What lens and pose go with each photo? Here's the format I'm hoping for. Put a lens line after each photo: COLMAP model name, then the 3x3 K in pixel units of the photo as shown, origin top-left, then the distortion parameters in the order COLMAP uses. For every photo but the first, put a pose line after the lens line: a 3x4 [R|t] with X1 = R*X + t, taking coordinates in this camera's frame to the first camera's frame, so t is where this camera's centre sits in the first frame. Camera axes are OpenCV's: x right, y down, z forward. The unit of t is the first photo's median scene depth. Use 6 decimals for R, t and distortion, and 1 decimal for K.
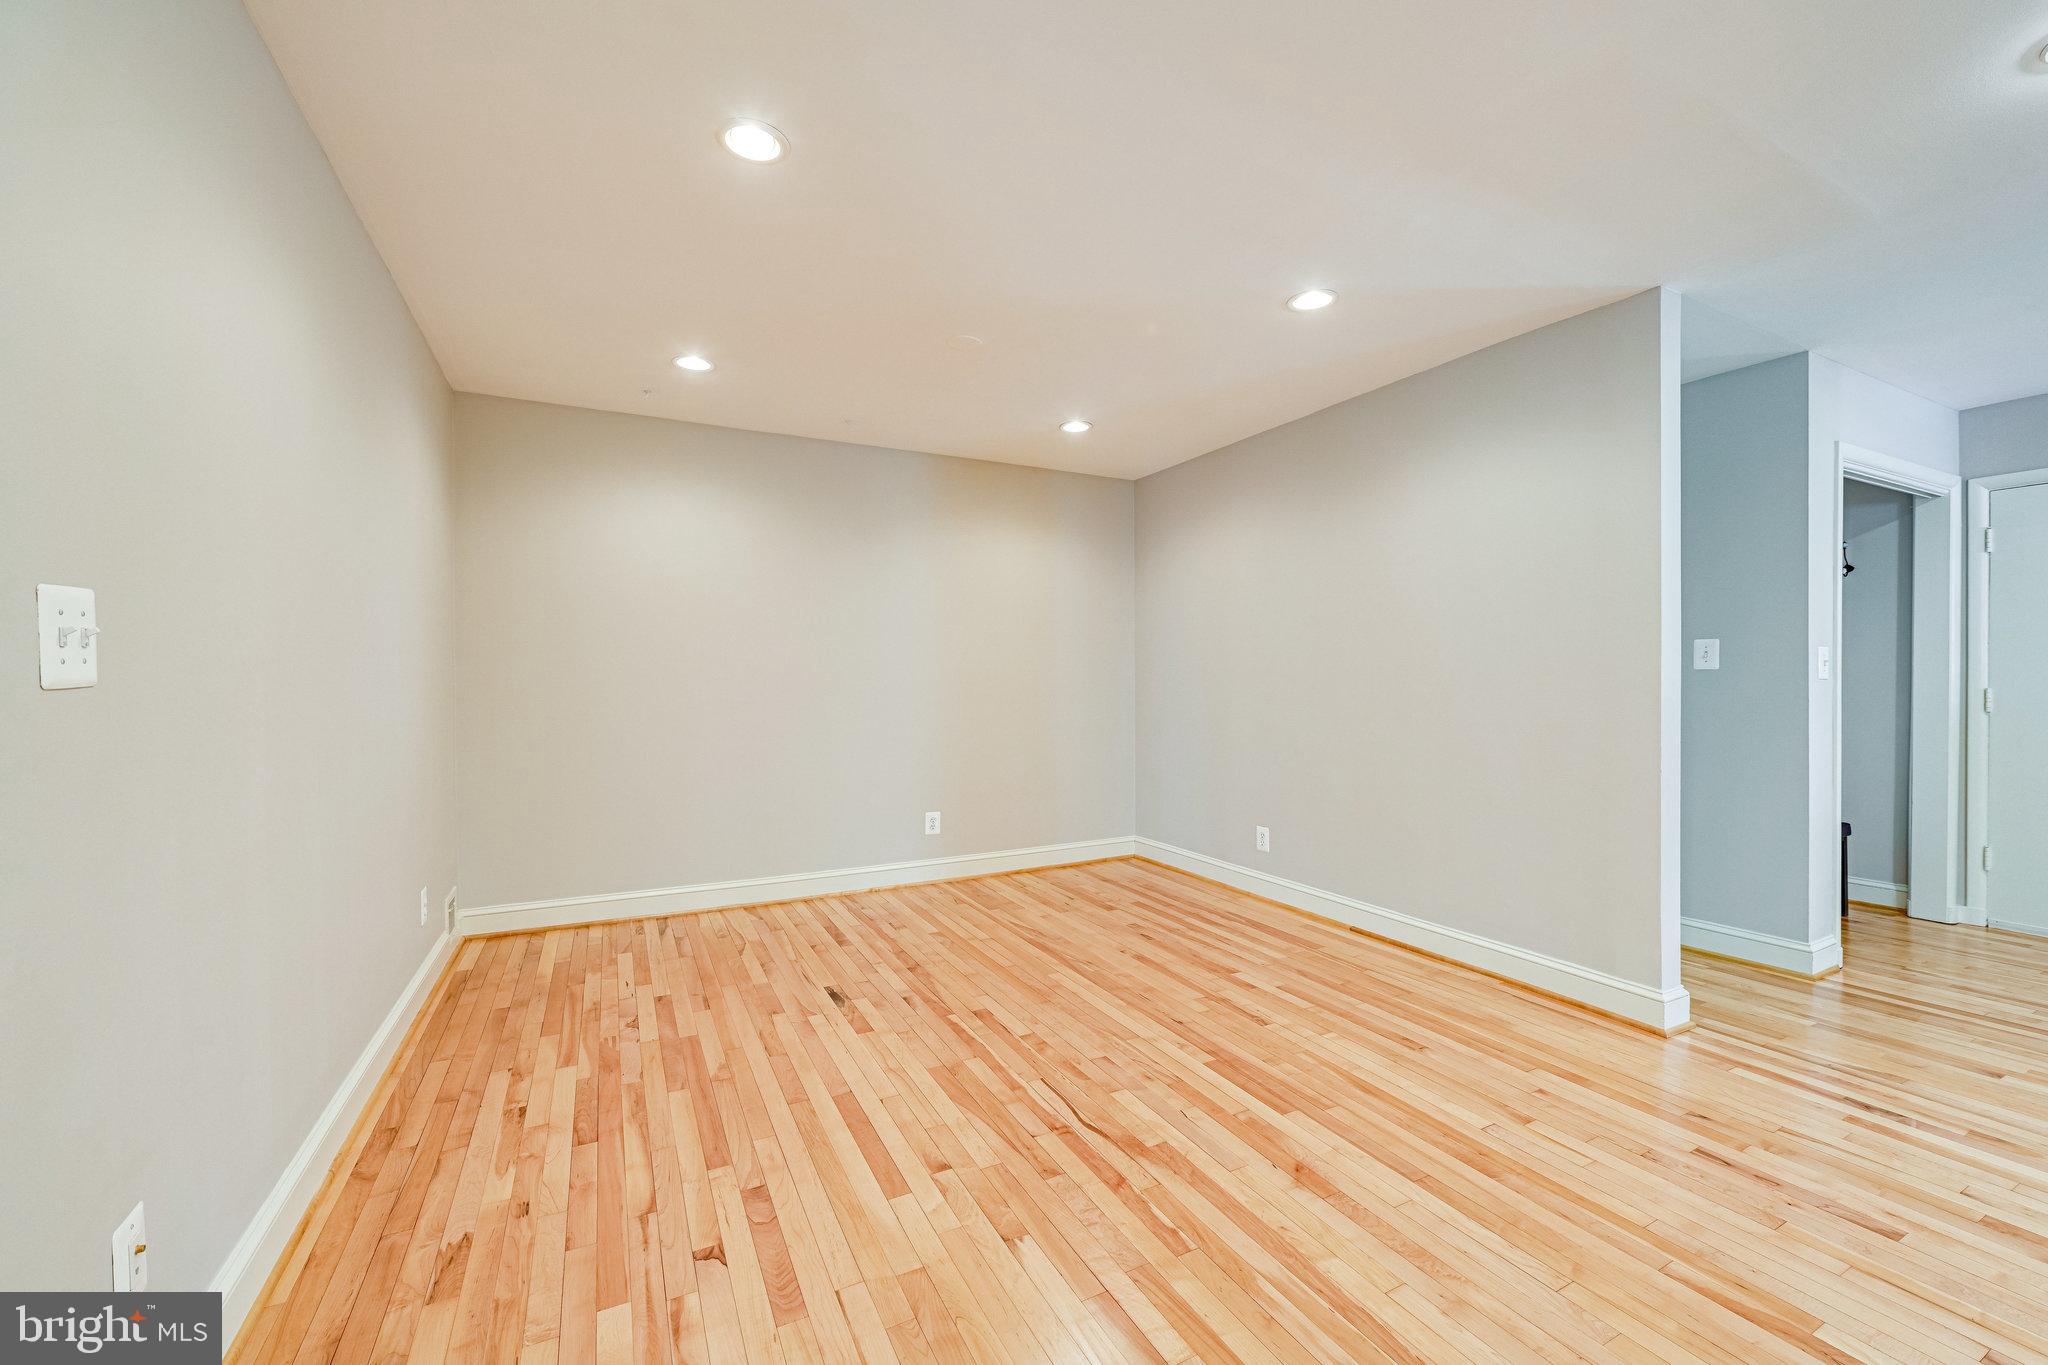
lens RADIAL K [[808.0, 0, 1023.1], [0, 808.0, 687.6], [0, 0, 1]] dist [0.000816, -0.001077]
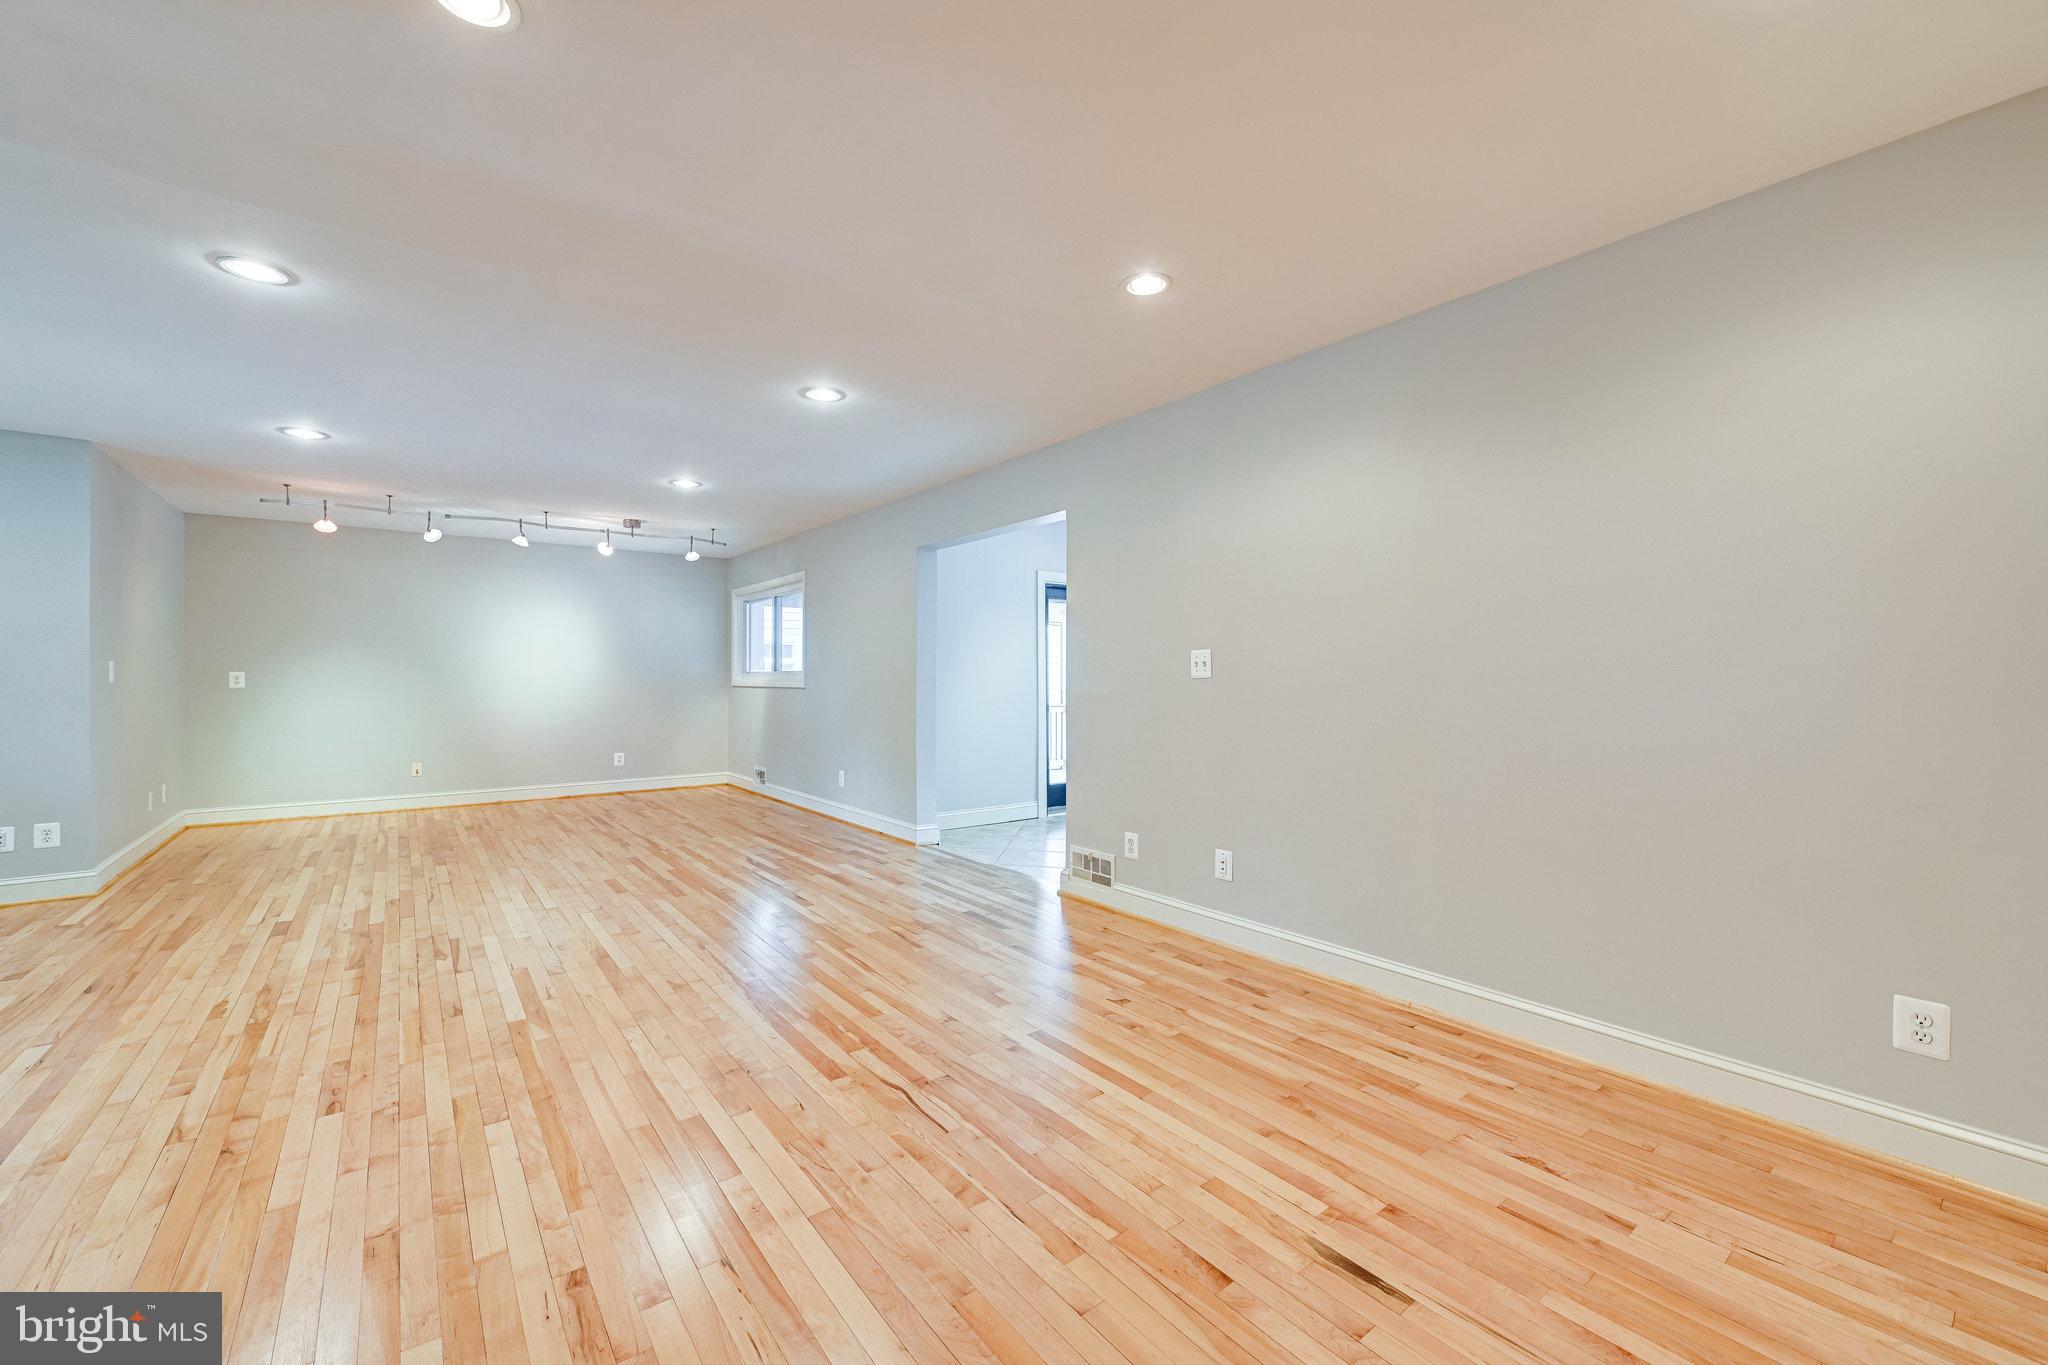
lens RADIAL K [[808.0, 0, 1029.4], [0, 808.0, 677.7], [0, 0, 1]] dist [0.000816, -0.001077]
pose [[-0.981853, 0.003797, -0.189603, 0.073619], [0.001372, 0.999916, 0.012921, -0.015402], [0.189636, 0.012427, -0.981776, 1.392990]]
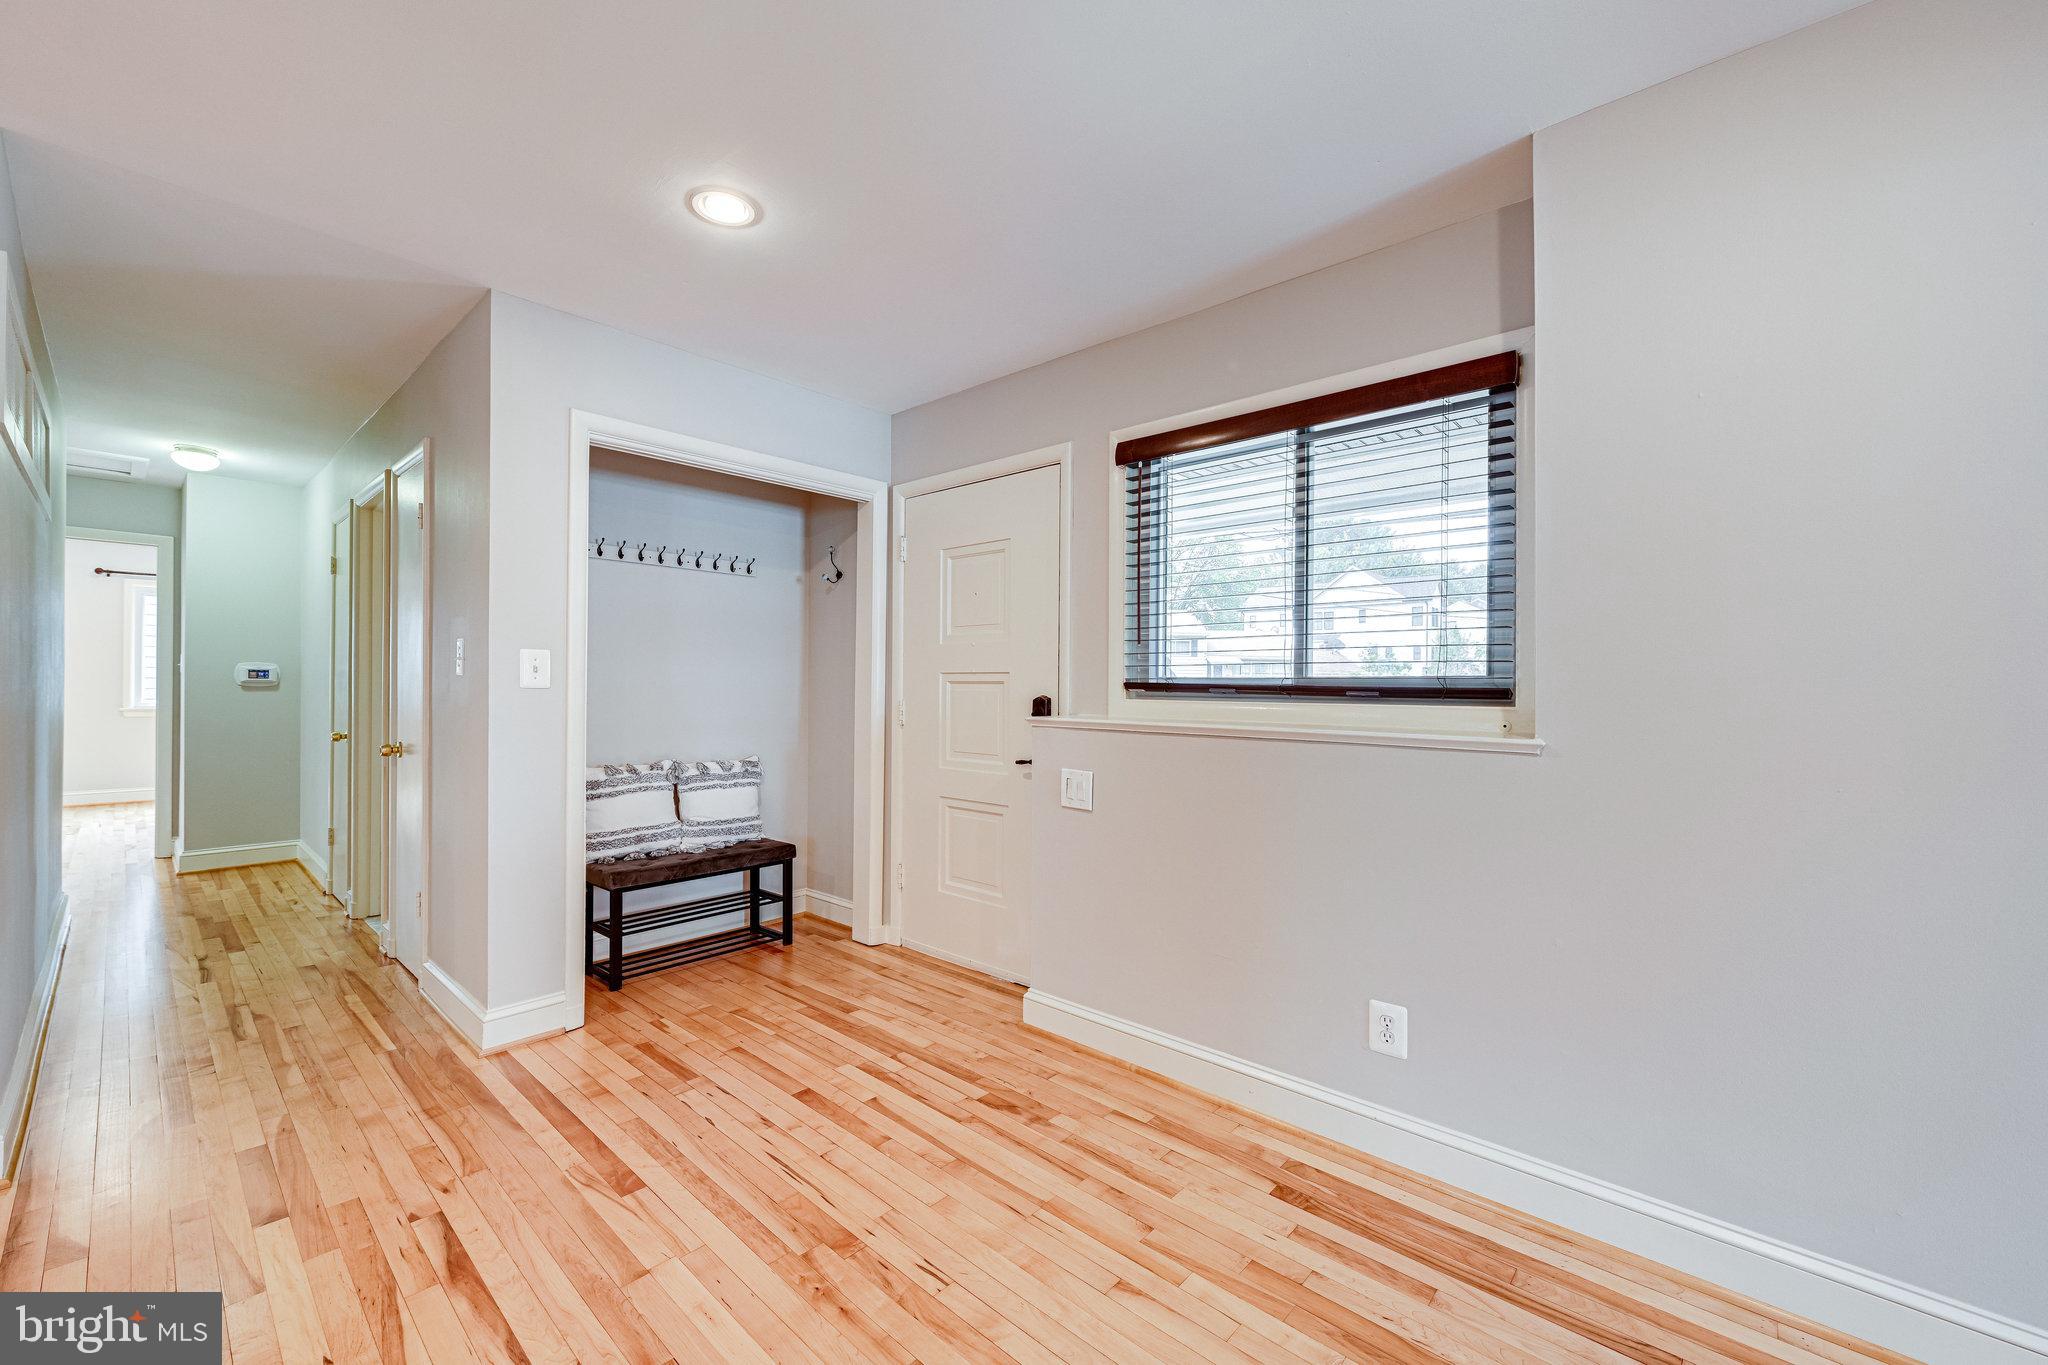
lens RADIAL K [[808.0, 0, 1037.4], [0, 808.0, 693.5], [0, 0, 1]] dist [0.000816, -0.001077]
pose [[0.928242, 0.011510, 0.371799, 1.190798], [-0.008713, 0.999920, -0.009203, -0.001131], [-0.371875, 0.005304, 0.928268, 0.038870]]
